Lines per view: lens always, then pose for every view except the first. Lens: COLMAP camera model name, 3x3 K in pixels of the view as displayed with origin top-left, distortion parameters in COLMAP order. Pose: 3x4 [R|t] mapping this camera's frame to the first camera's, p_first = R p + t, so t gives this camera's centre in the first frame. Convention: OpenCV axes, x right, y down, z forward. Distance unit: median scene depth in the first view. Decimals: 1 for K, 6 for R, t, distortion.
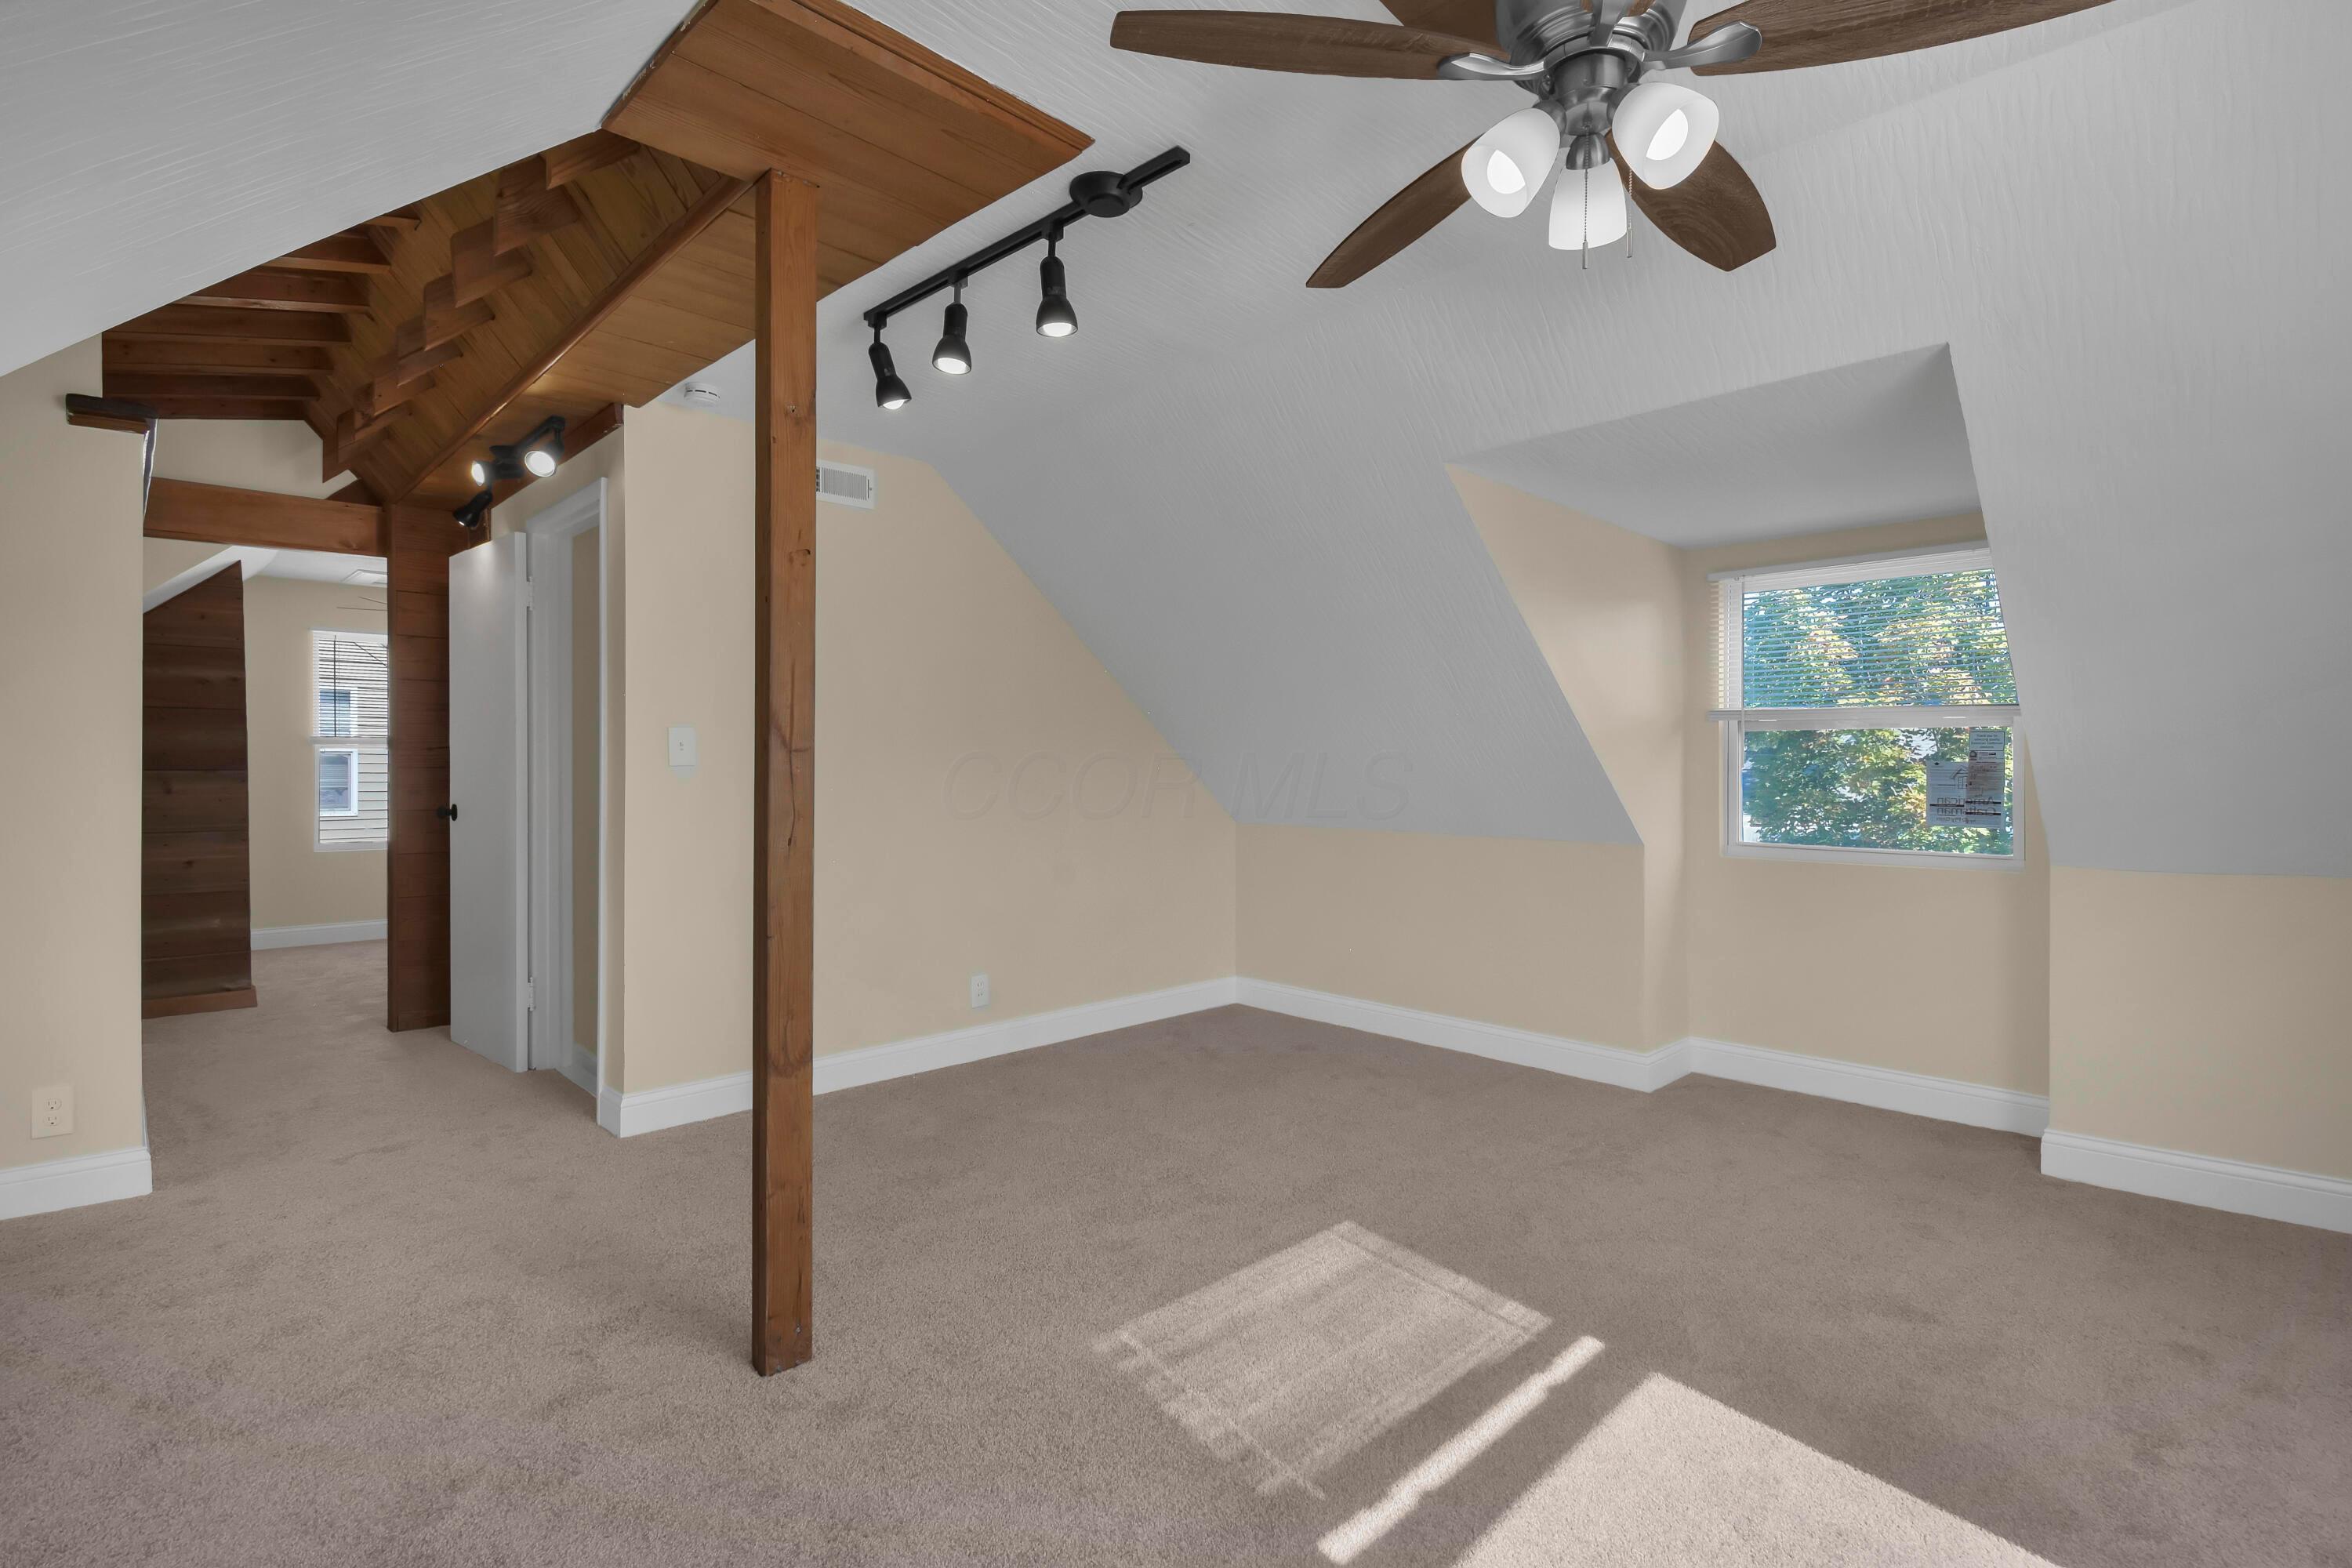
lens RADIAL K [[1073.7, 0, 1170.7], [0, 1073.7, 759.0], [0, 0, 1]] dist [-0.025381, -0.000959]
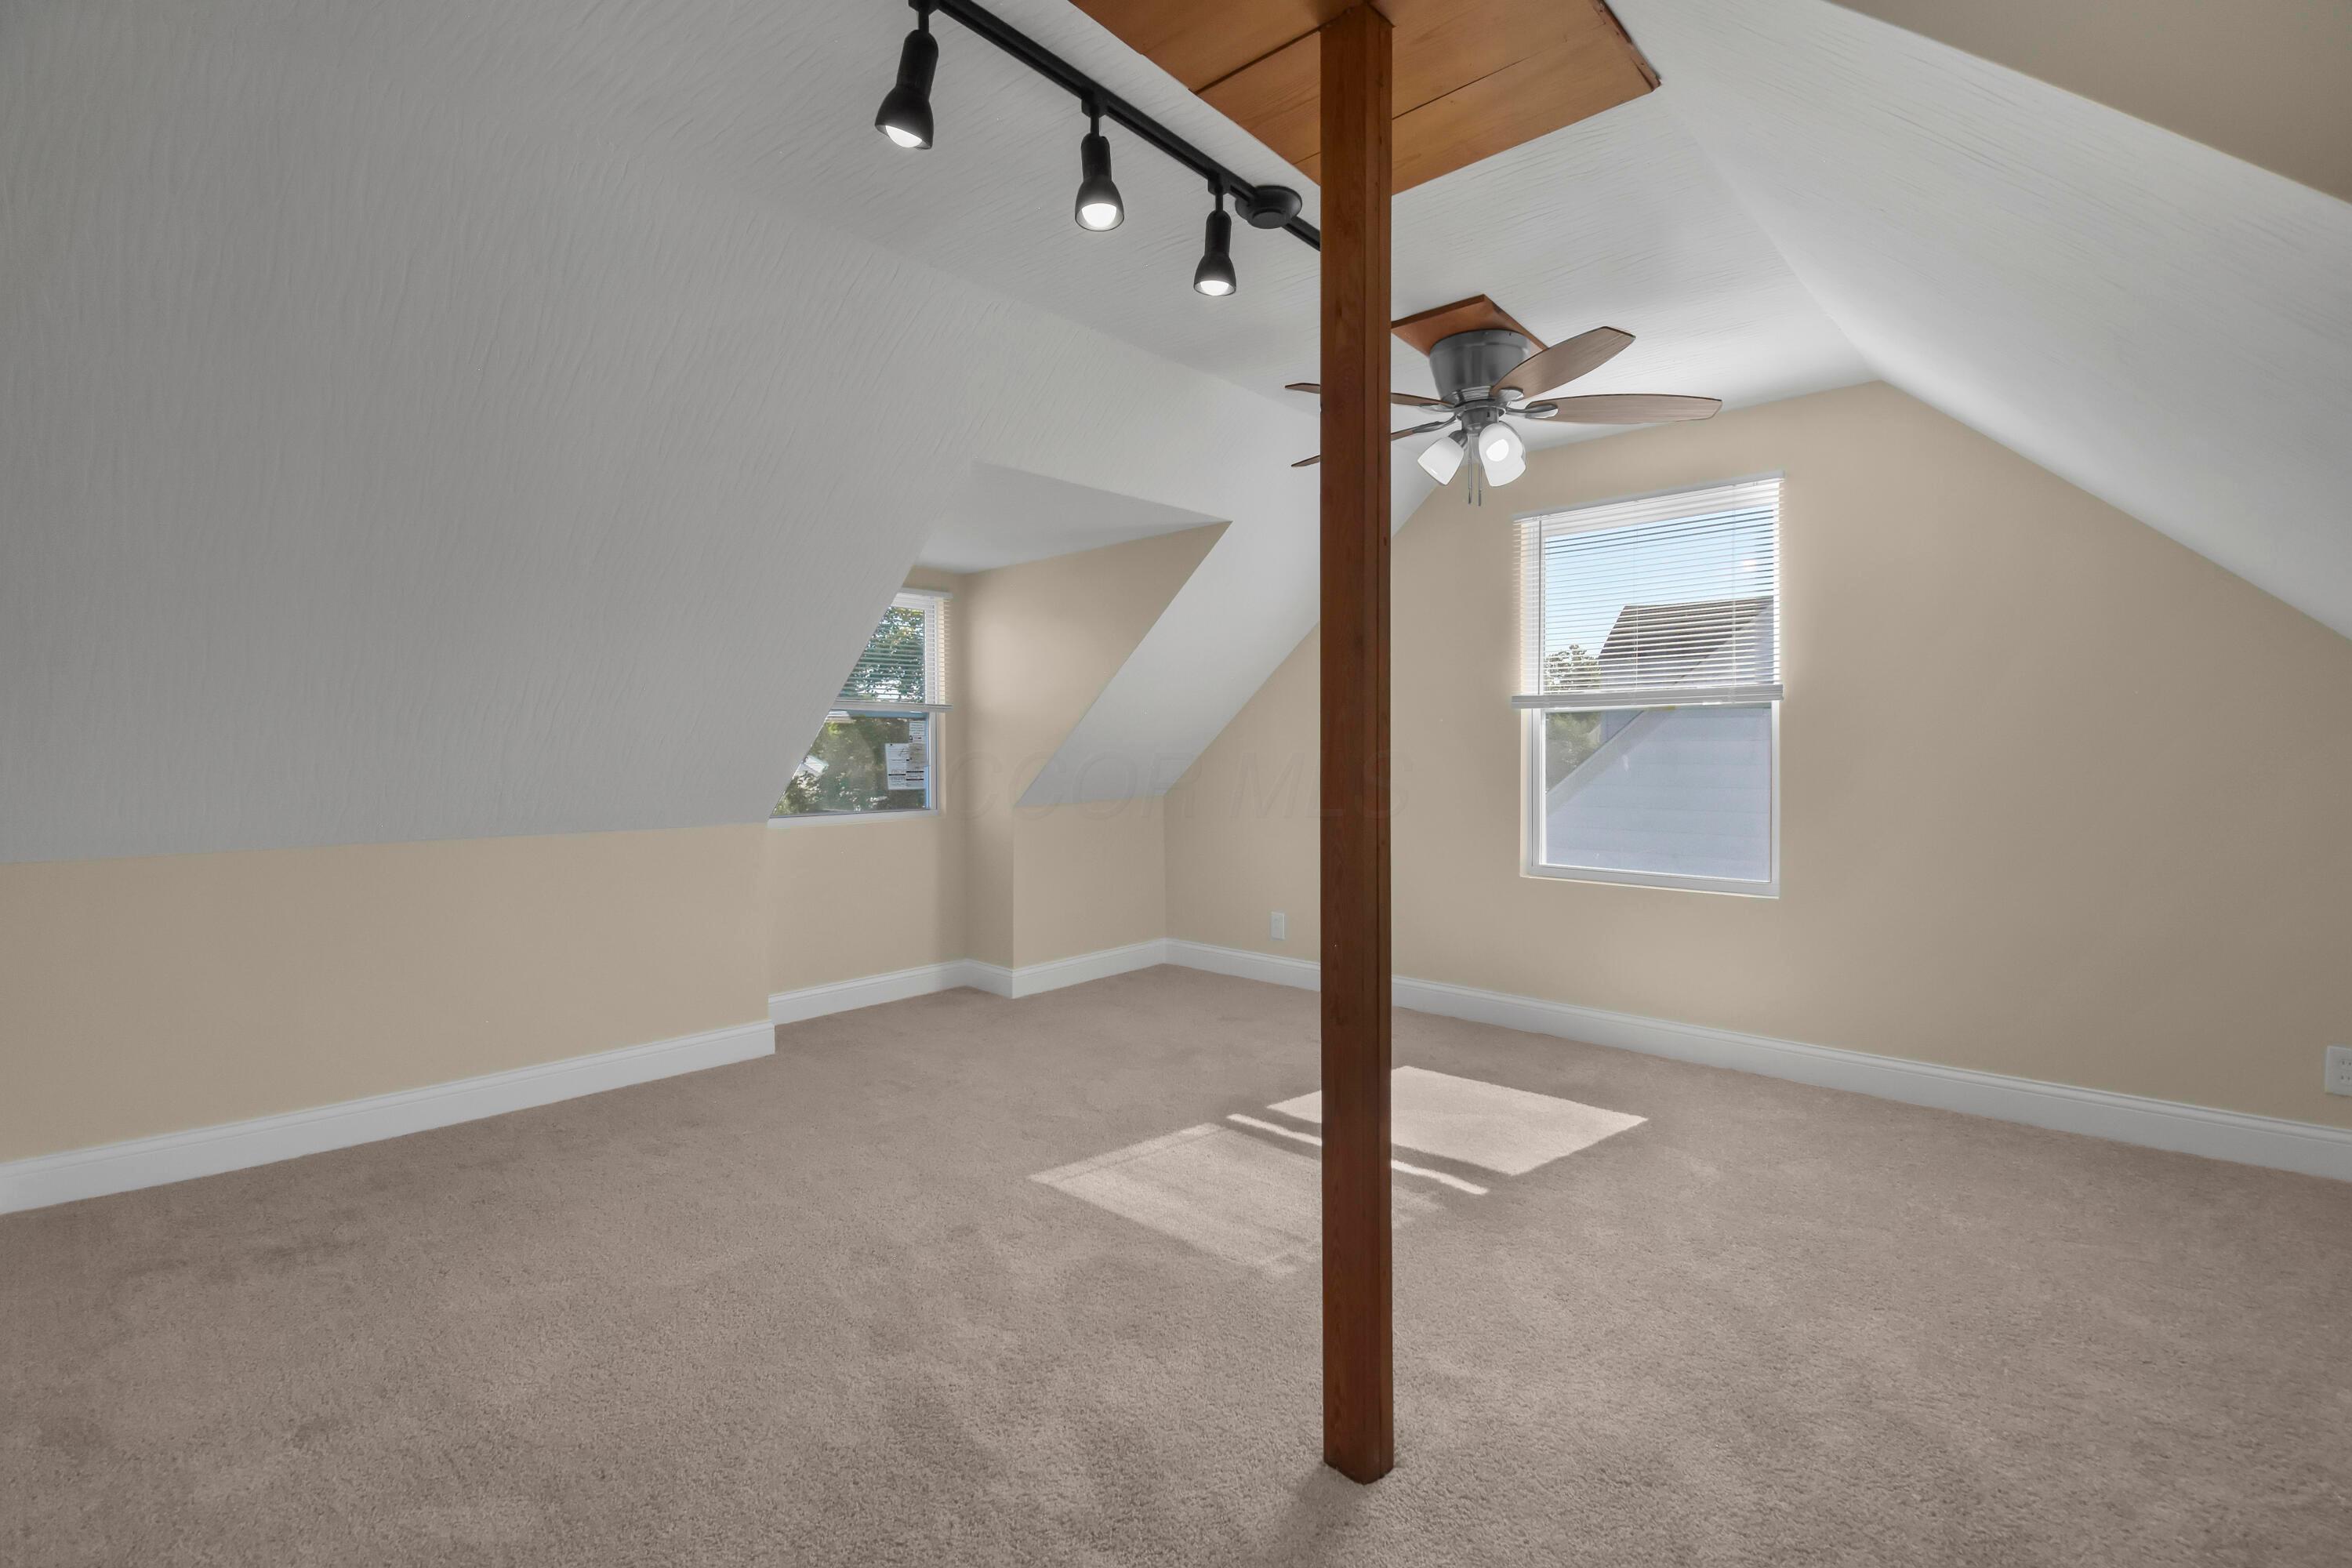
lens RADIAL K [[1073.7, 0, 1170.7], [0, 1073.7, 759.0], [0, 0, 1]] dist [-0.025381, -0.000959]
pose [[-0.069137, -0.008385, 0.997572, -1.023995], [0.000229, 0.999965, 0.008421, 0.011978], [-0.997607, 0.000811, -0.069132, 1.064908]]
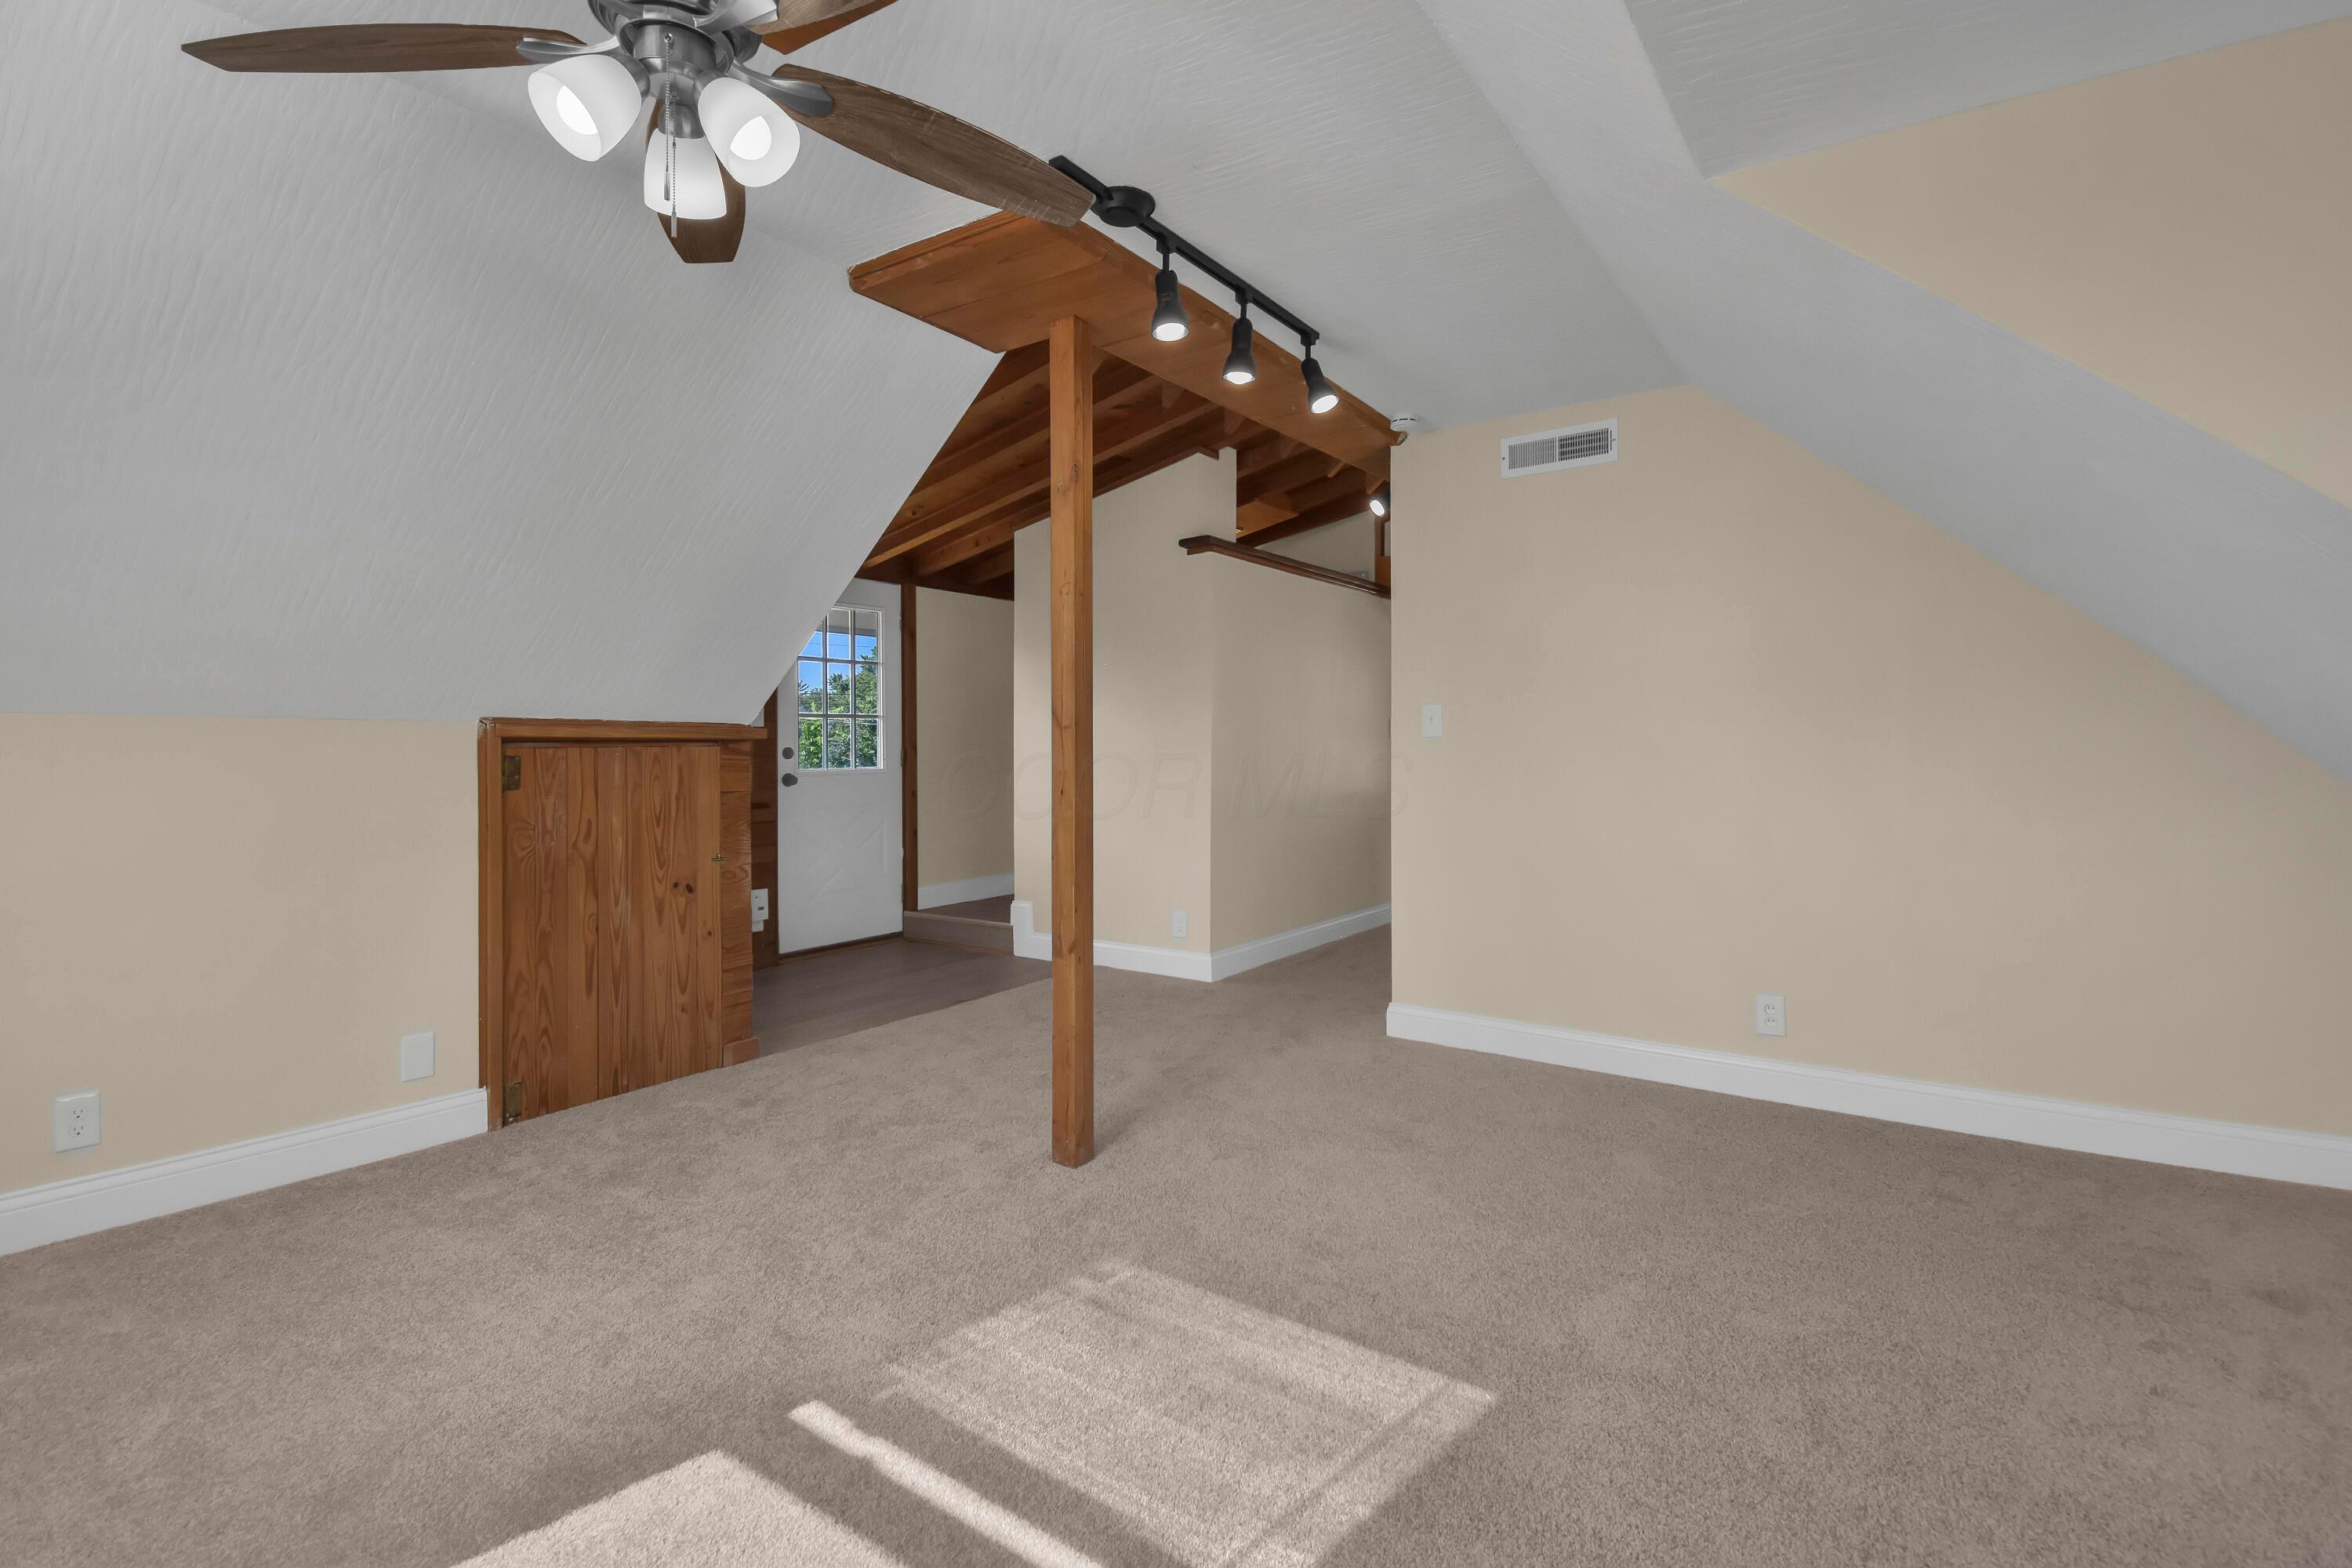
lens RADIAL K [[1043.7, 0, 1198.9], [0, 1043.7, 733.0], [0, 0, 1]] dist [-0.021669, 0.000079]
pose [[0.217771, -0.001700, -0.975998, 0.874906], [0.006328, 0.999980, -0.000329, 0.010464], [0.975979, -0.006104, 0.217777, 0.767828]]
